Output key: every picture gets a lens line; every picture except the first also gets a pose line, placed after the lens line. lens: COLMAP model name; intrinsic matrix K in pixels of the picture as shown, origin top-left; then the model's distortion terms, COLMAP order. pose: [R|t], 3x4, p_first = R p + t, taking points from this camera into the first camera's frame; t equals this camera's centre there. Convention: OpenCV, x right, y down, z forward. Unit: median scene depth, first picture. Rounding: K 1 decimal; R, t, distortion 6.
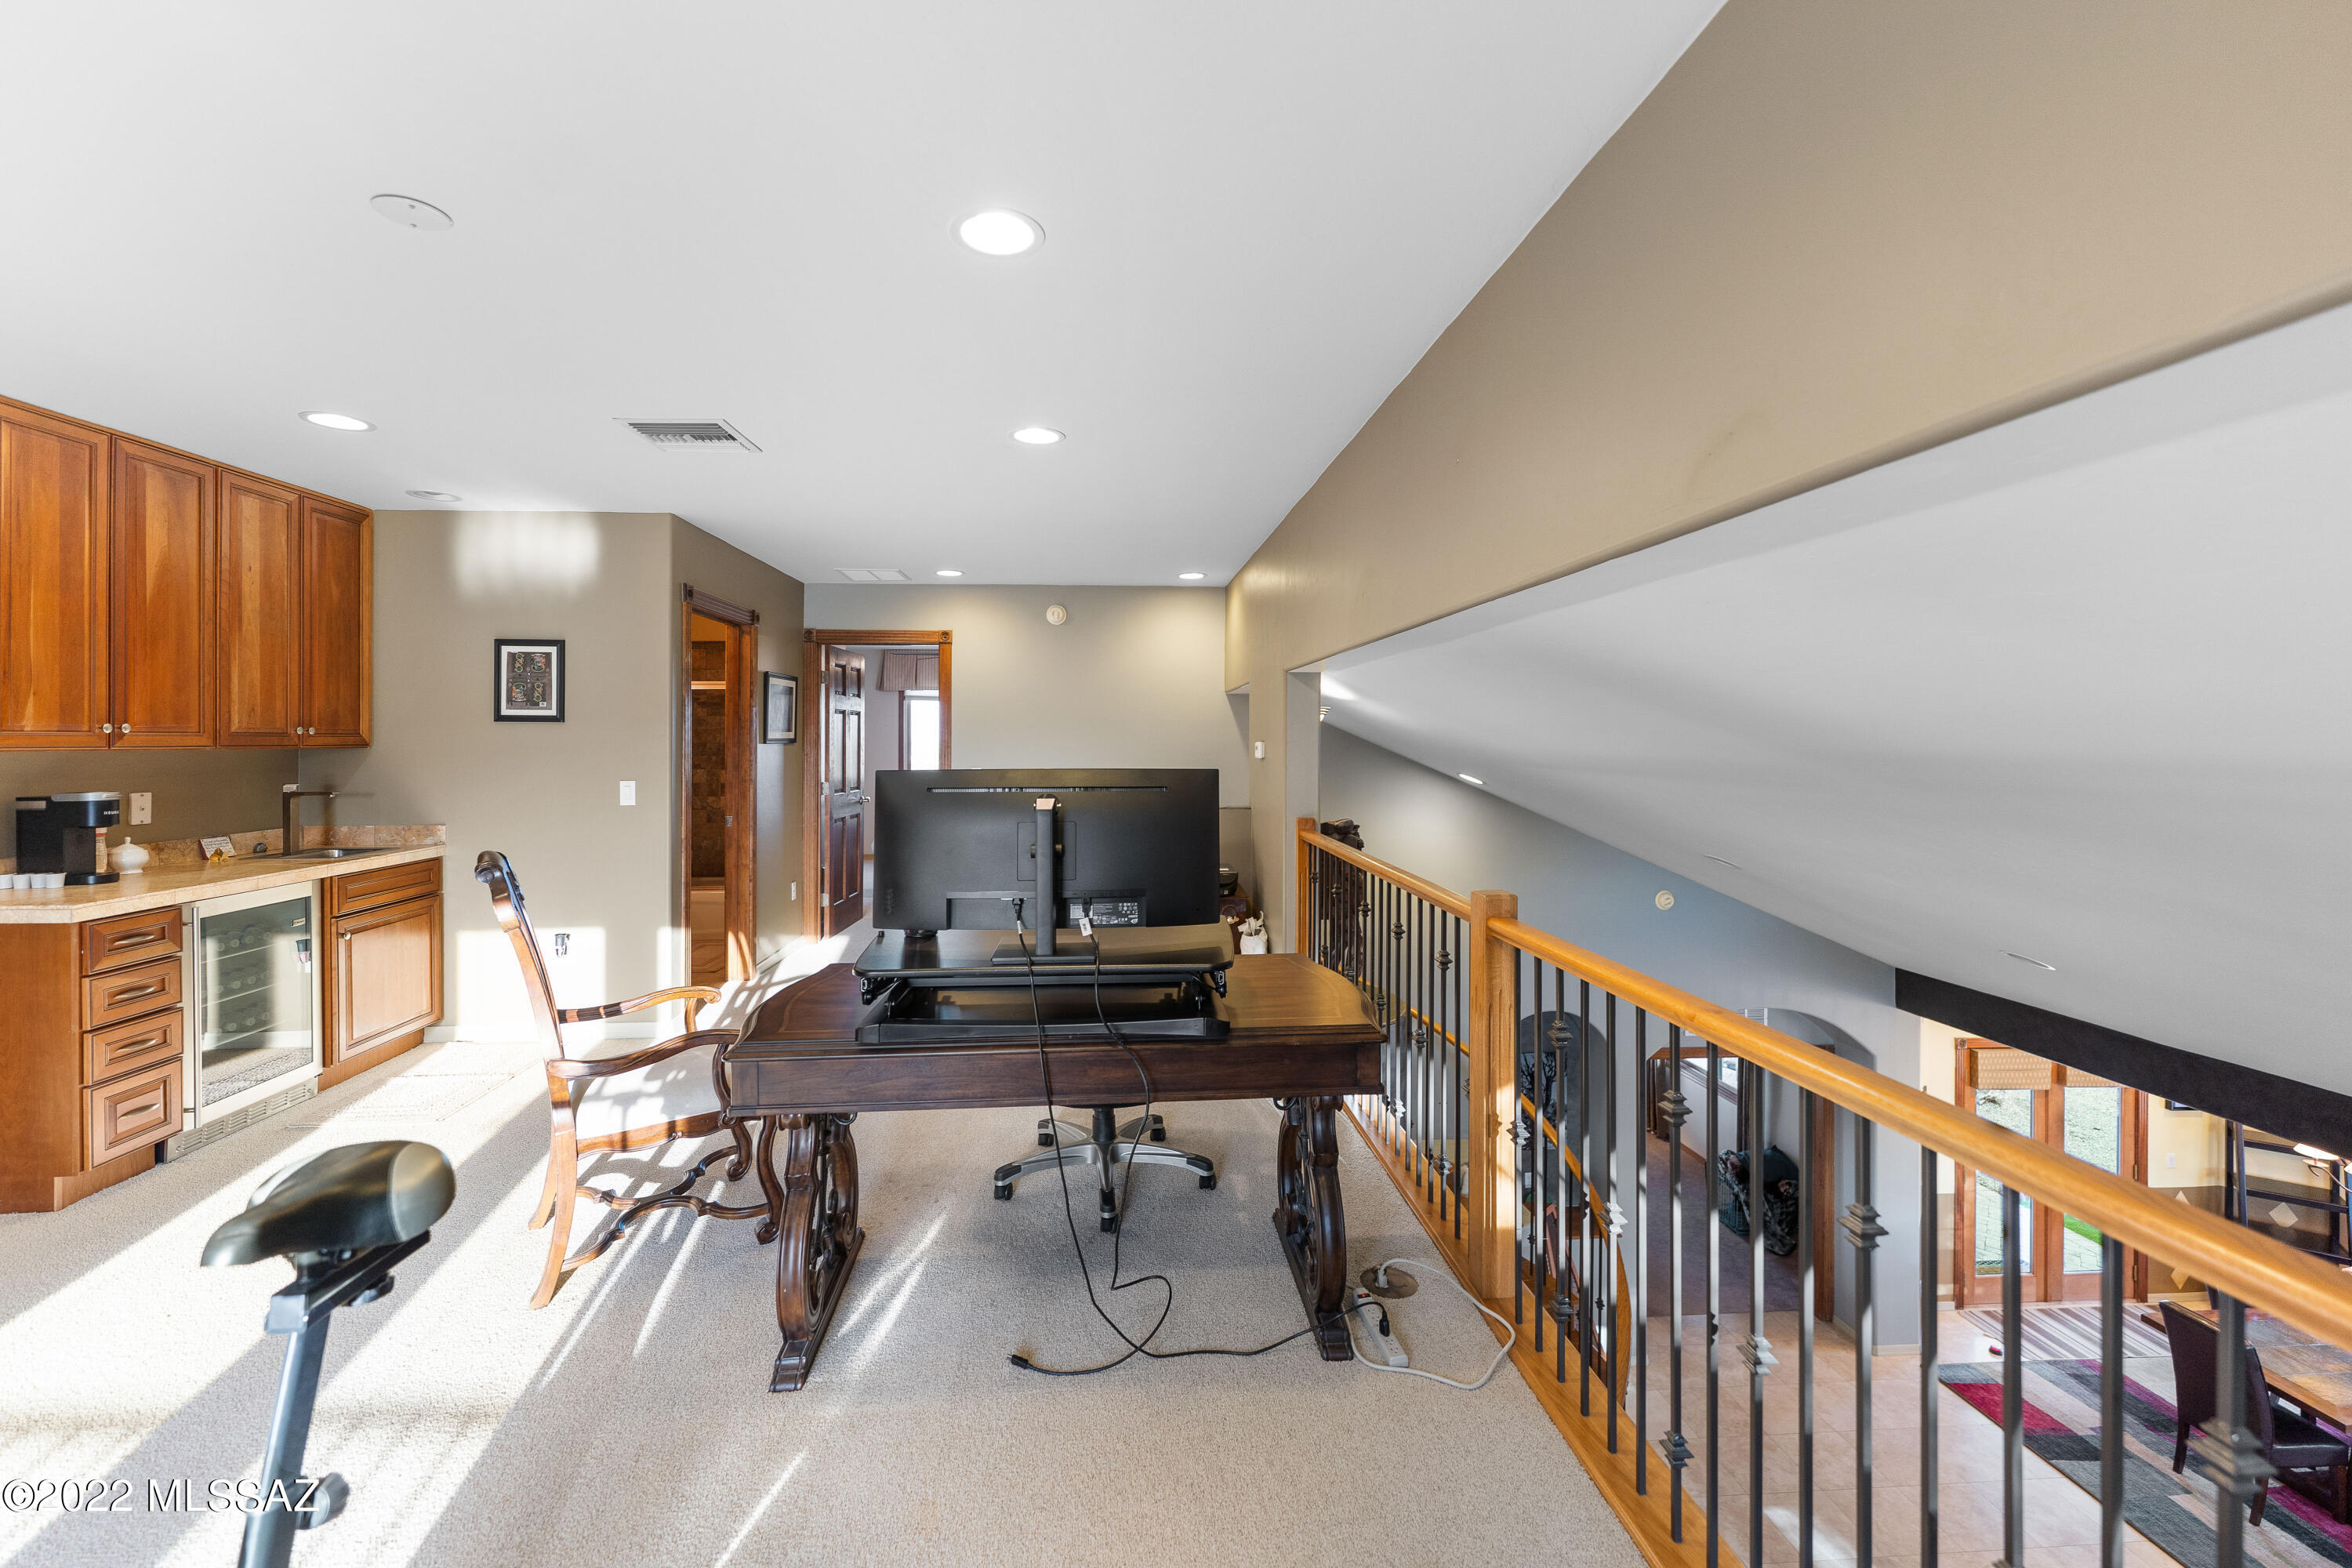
lens RADIAL K [[966.0, 0, 1171.7], [0, 966.0, 740.8], [0, 0, 1]] dist [-0.000870, 0.000218]
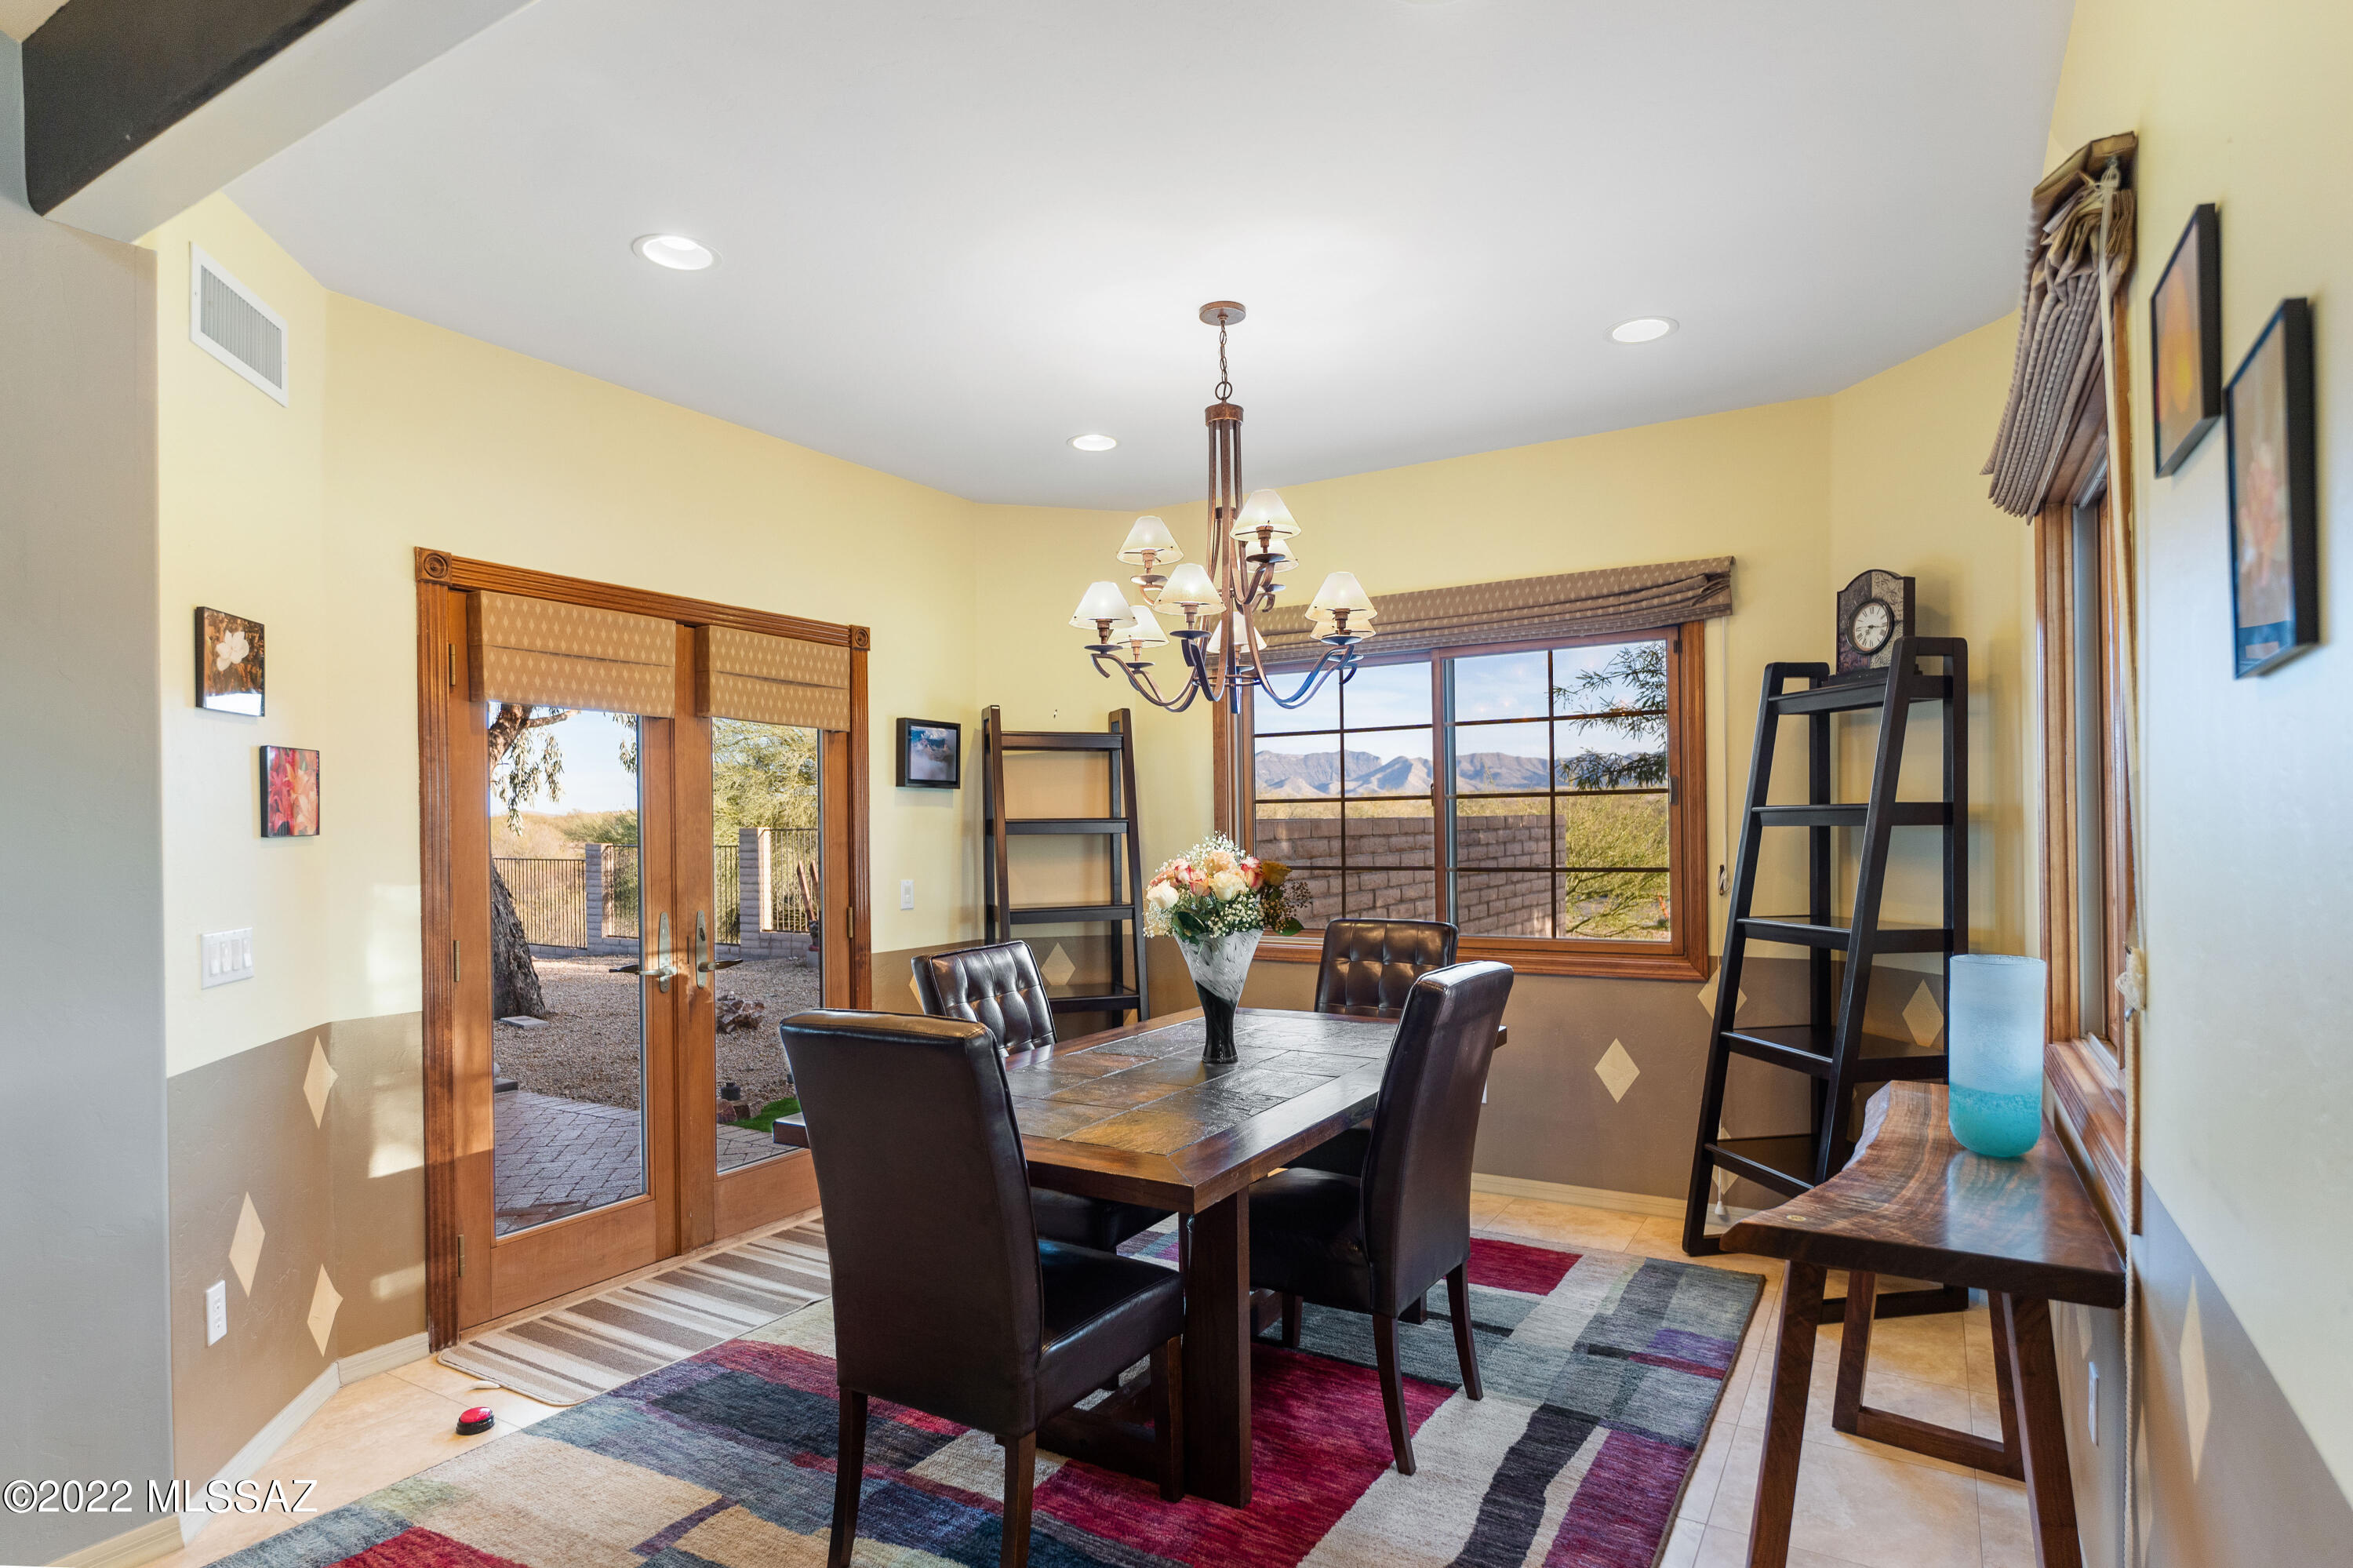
lens RADIAL K [[1233.9, 0, 1176.0], [0, 1233.9, 801.3], [0, 0, 1]] dist [-0.000962, -0.000157]
pose [[0.581828, 0.003131, 0.813306, 0.611647], [0.014864, 0.999785, -0.014483, 0.405528], [-0.813176, 0.020516, 0.581656, 0.527817]]
